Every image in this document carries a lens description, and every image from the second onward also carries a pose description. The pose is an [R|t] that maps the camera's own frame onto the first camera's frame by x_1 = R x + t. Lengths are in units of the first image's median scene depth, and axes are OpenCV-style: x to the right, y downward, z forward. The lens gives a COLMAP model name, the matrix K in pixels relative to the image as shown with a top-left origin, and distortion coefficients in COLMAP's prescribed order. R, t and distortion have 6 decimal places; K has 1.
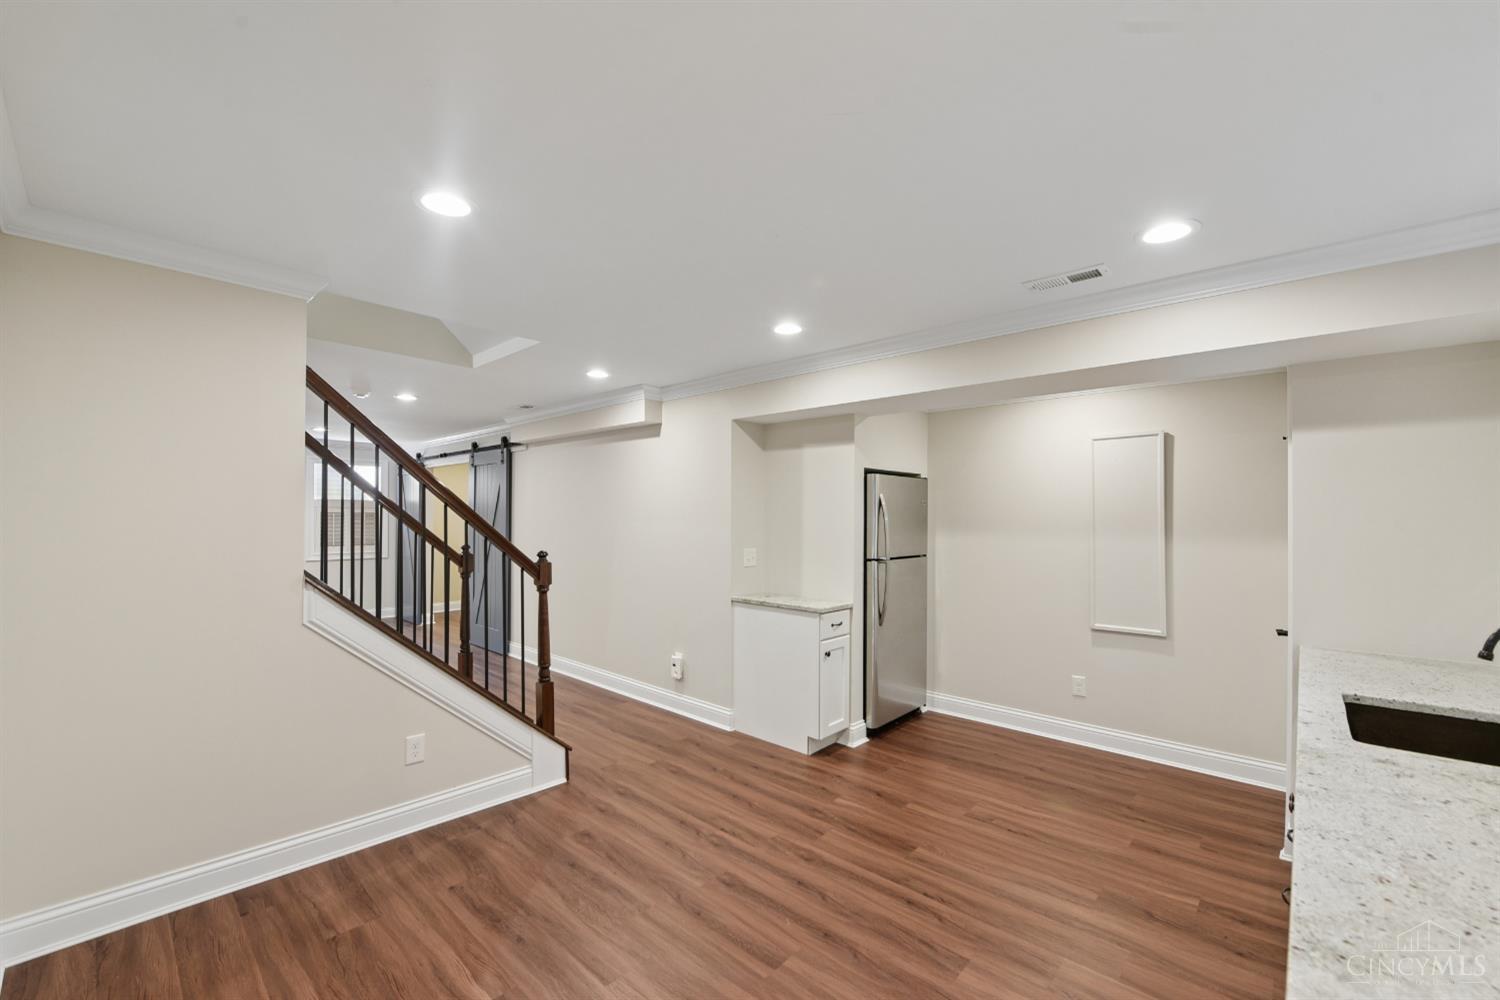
lens RADIAL K [[601.0, 0, 748.2], [0, 601.0, 518.4], [0, 0, 1]] dist [-0.000362, -0.000017]
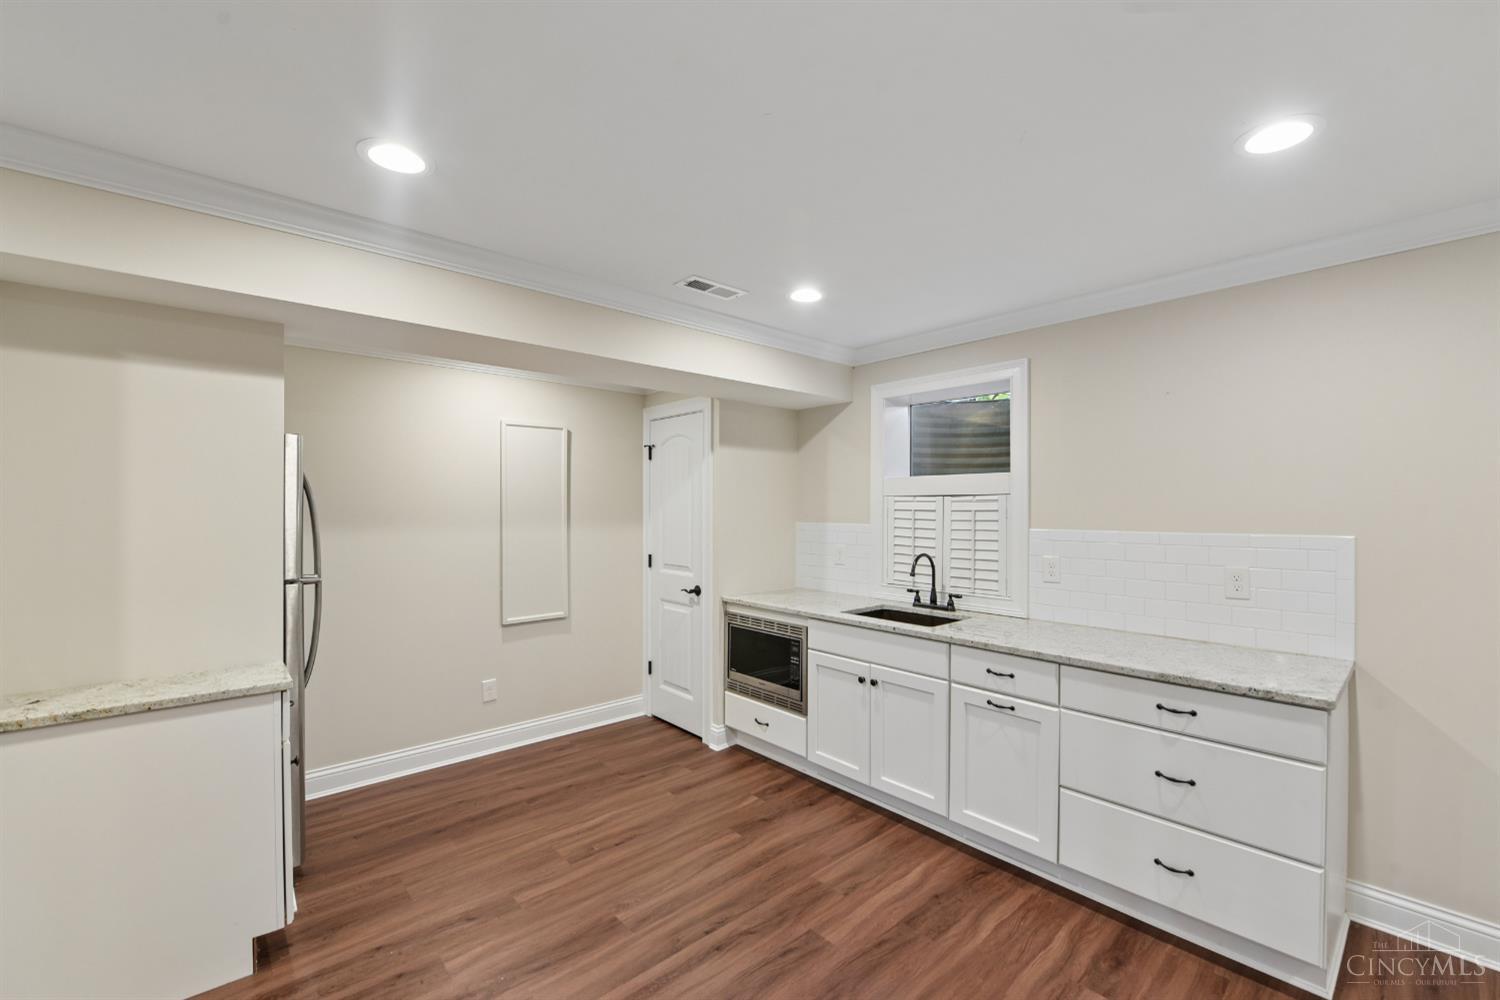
lens RADIAL K [[641.8, 0, 750.0], [0, 641.8, 500.0], [0, 0, 1]] dist [-0.001102, -0.000153]
pose [[0.087997, 0.004631, 0.996110, -0.457347], [-0.004733, 0.999980, -0.004231, -0.012429], [-0.996109, -0.004343, 0.088017, 0.593465]]
